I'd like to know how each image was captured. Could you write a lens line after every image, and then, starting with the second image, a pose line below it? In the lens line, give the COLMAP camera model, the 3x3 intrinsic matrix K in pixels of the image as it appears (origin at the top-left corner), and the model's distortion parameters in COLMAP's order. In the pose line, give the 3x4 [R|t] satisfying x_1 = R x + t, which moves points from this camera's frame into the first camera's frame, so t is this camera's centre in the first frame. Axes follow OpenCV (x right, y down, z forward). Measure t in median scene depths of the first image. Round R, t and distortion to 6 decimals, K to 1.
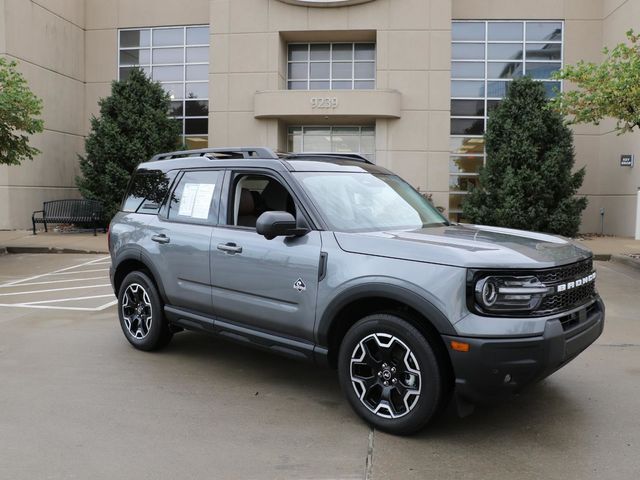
lens RADIAL K [[620.5, 0, 320.0], [0, 620.5, 240.0], [0, 0, 1]] dist [-0.117095, 0.020681]
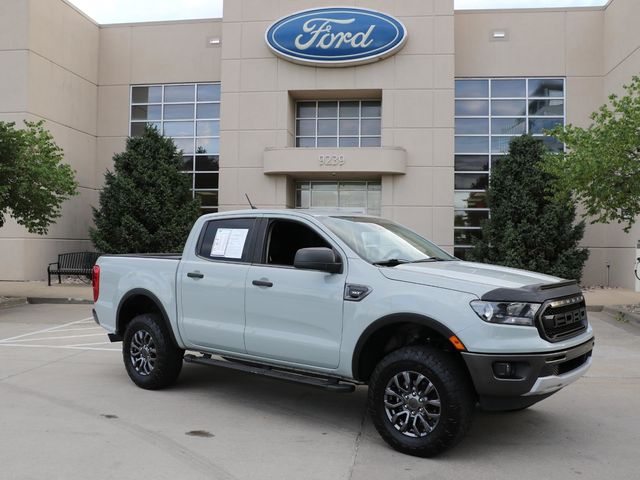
lens RADIAL K [[678.5, 0, 320.0], [0, 678.5, 240.0], [0, 0, 1]] dist [-0.077822, -0.018960]
pose [[0.999972, 0.000365, -0.007453, -0.004531], [-0.000987, 0.996502, -0.083564, 0.007646], [0.007396, 0.083569, 0.996475, -0.123590]]
